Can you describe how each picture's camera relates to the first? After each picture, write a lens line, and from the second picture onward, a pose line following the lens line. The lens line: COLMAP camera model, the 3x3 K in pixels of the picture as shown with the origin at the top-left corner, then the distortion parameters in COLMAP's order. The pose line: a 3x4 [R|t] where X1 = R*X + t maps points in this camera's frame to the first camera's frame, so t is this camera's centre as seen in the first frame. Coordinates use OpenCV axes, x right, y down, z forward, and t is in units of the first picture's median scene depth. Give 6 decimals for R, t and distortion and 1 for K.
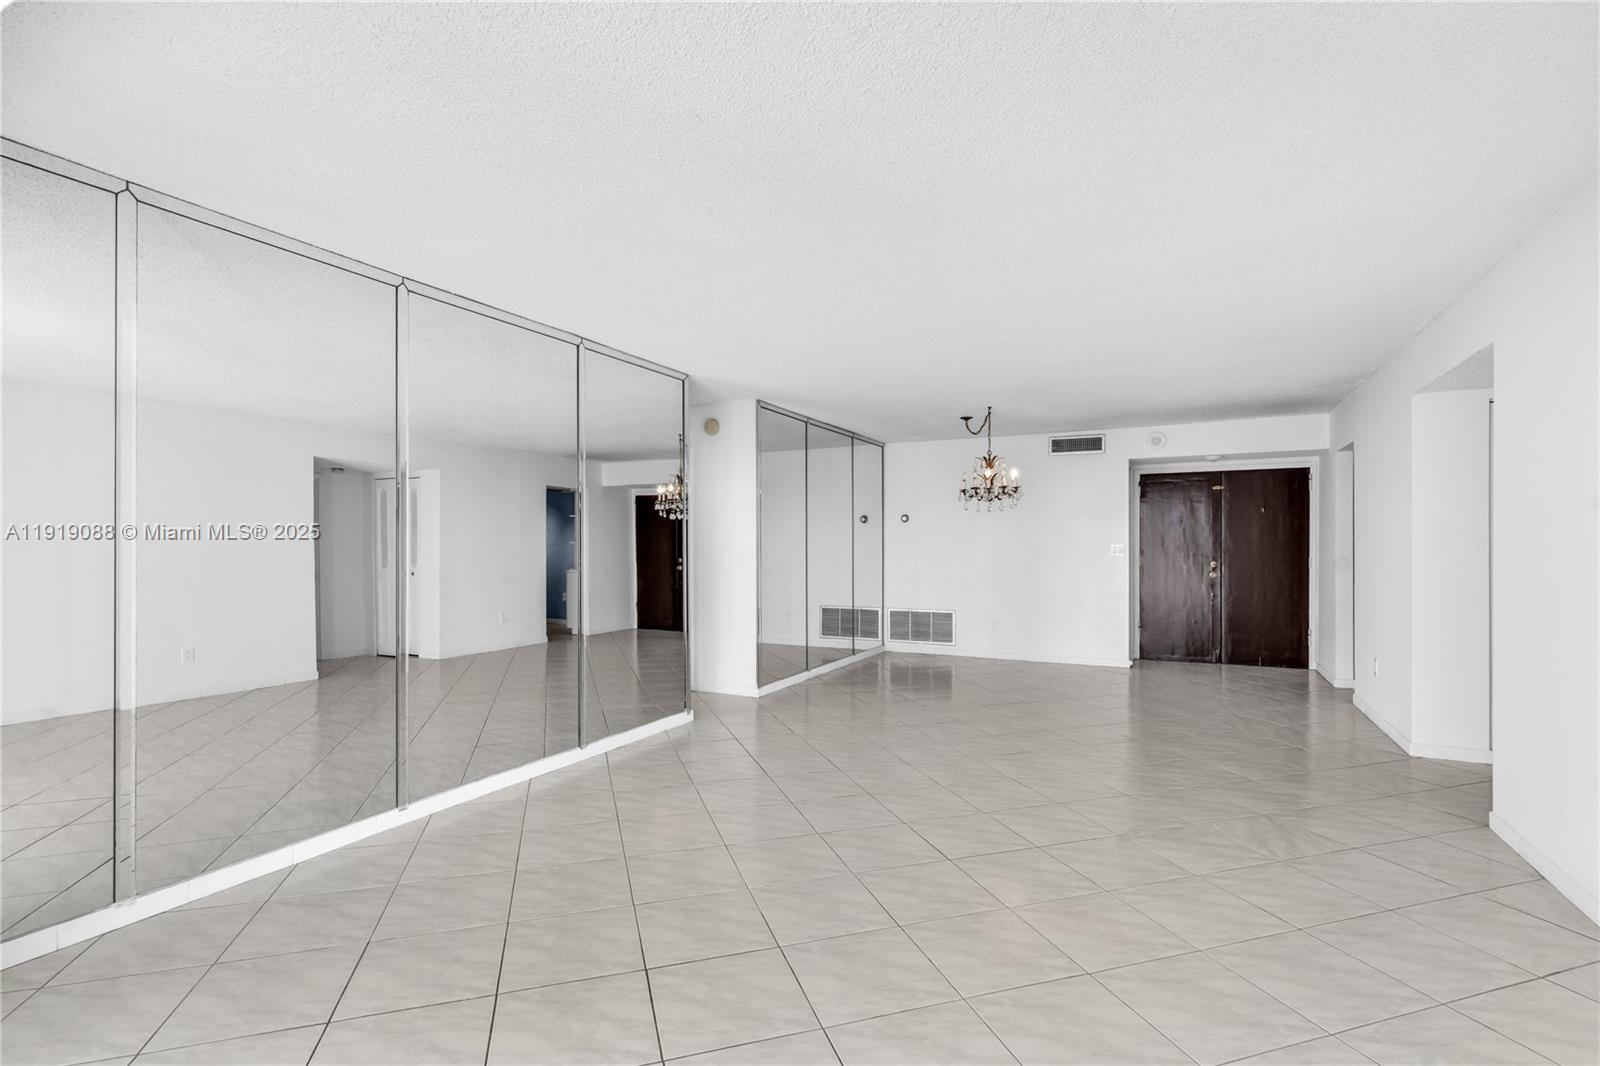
lens RADIAL K [[727.9, 0, 792.2], [0, 727.9, 536.0], [0, 0, 1]] dist [-0.010012, 0.002772]
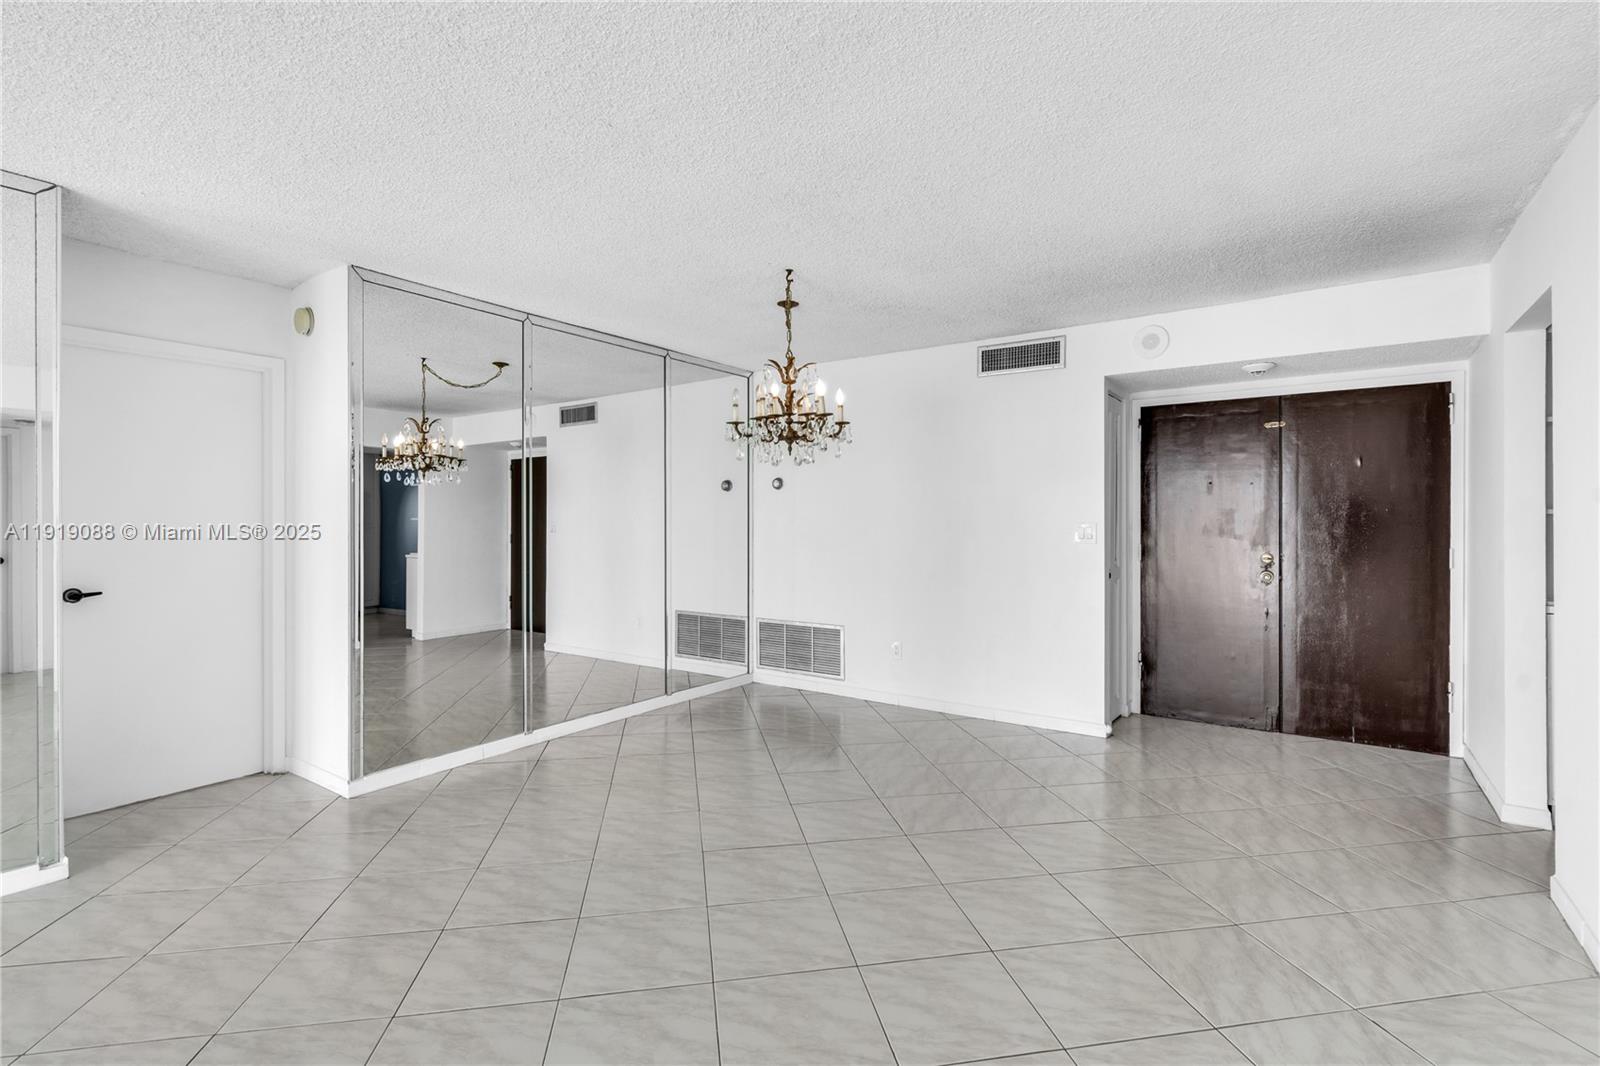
lens RADIAL K [[752.2, 0, 809.8], [0, 752.2, 512.0], [0, 0, 1]] dist [0.017535, -0.000010]
pose [[0.992411, 0.001004, -0.122960, 0.275990], [-0.001403, 0.999994, -0.003154, 0.004771], [0.122957, 0.003302, 0.992407, 0.337177]]
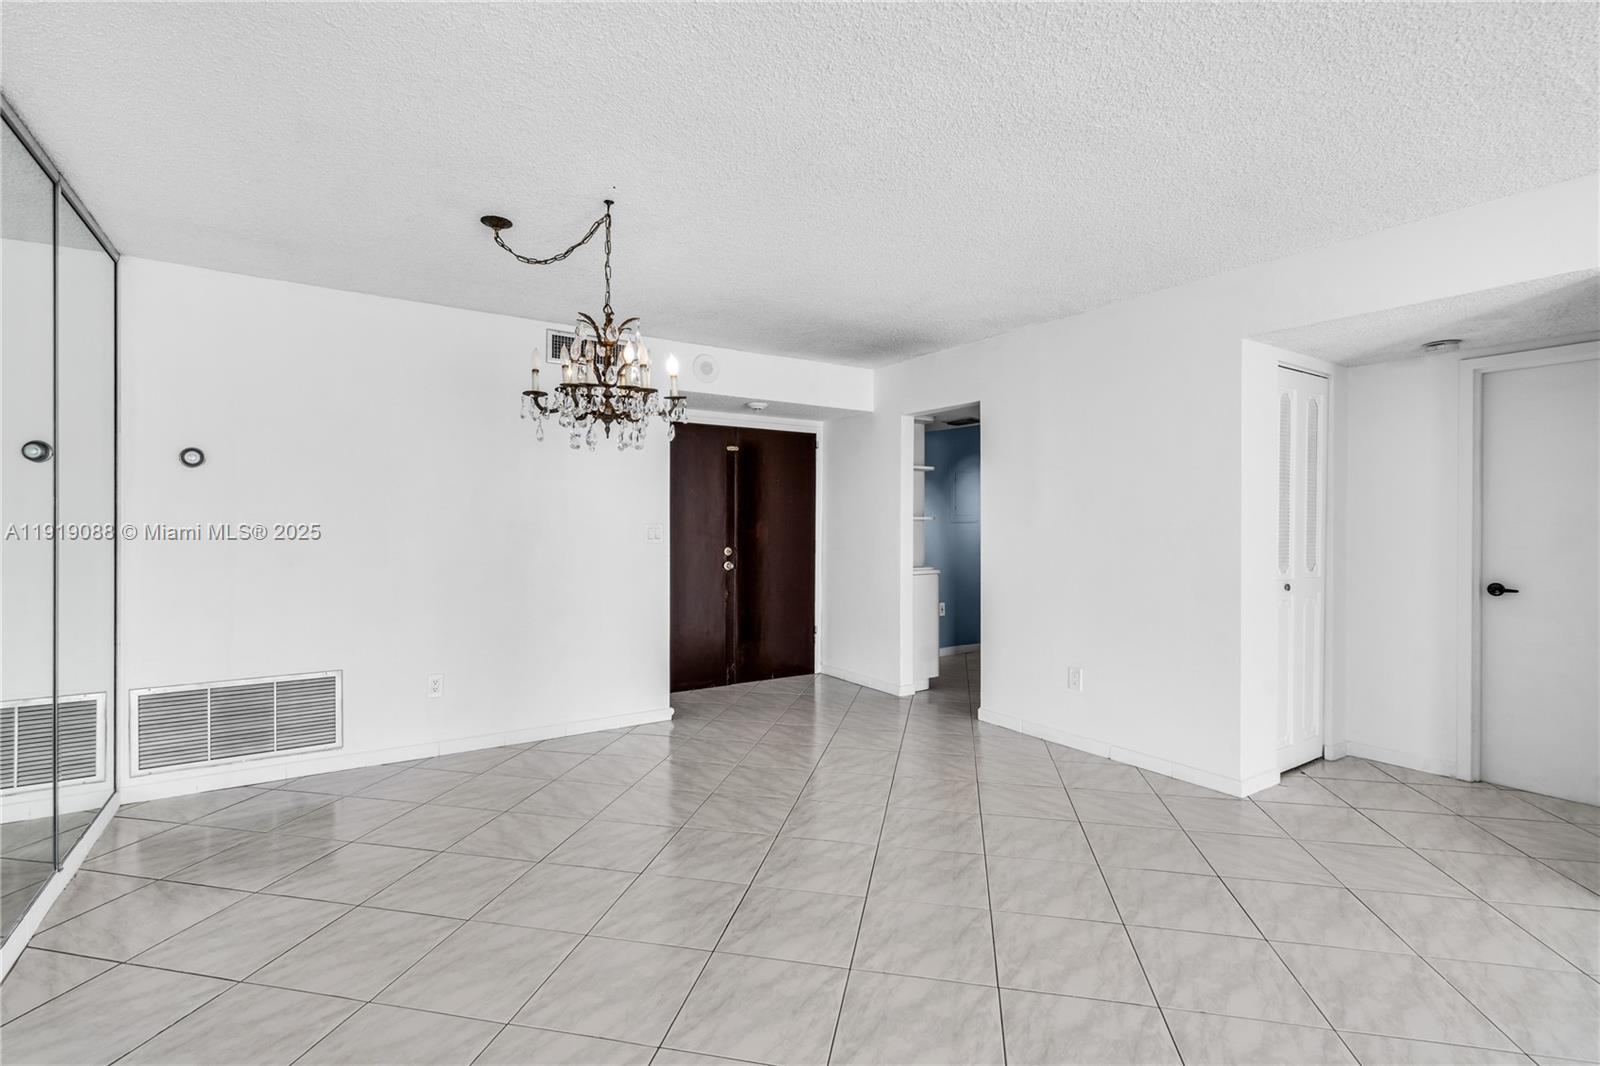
lens RADIAL K [[752.2, 0, 796.5], [0, 752.2, 527.0], [0, 0, 1]] dist [0.017535, -0.000010]
pose [[0.492020, 0.001829, 0.870582, -0.047015], [-0.010449, 0.999938, 0.003805, 0.009253], [-0.870521, -0.010969, 0.492009, 0.523346]]
